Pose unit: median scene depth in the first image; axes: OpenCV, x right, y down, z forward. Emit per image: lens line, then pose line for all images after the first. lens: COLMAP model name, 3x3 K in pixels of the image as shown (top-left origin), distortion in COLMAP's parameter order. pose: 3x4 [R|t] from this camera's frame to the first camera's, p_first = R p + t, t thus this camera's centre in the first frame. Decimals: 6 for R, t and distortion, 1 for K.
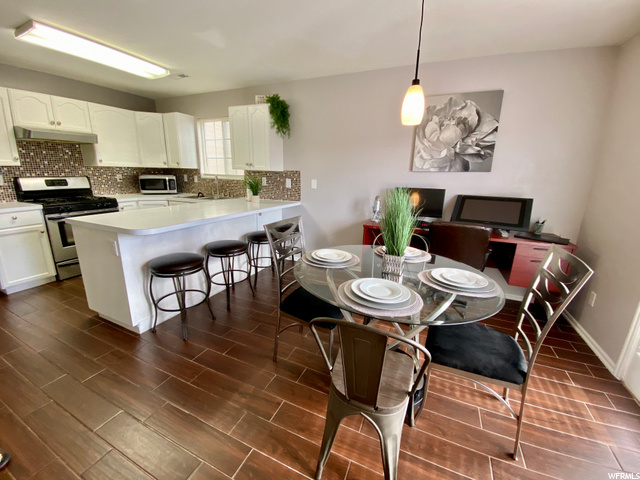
lens RADIAL K [[260.4, 0, 319.6], [0, 260.4, 240.9], [0, 0, 1]] dist [0.004456, -0.013306]
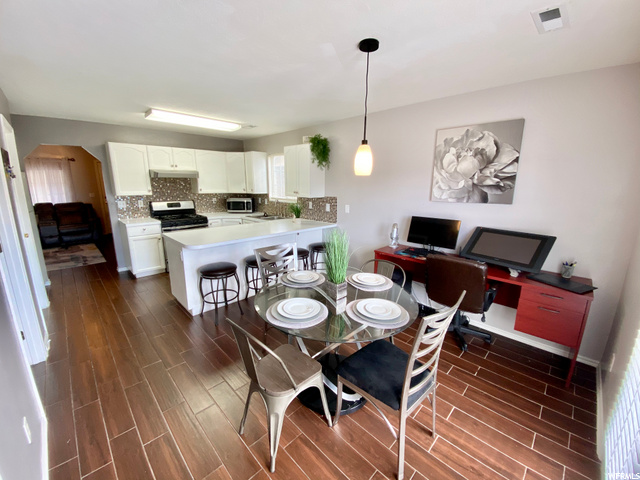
lens RADIAL K [[260.4, 0, 319.5], [0, 260.4, 241.4], [0, 0, 1]] dist [0.004456, -0.013306]
pose [[0.932438, 0.063538, -0.355701, 0.316421], [-0.078318, 0.996555, -0.027292, -0.049076], [0.352741, 0.053306, 0.934201, -0.087478]]
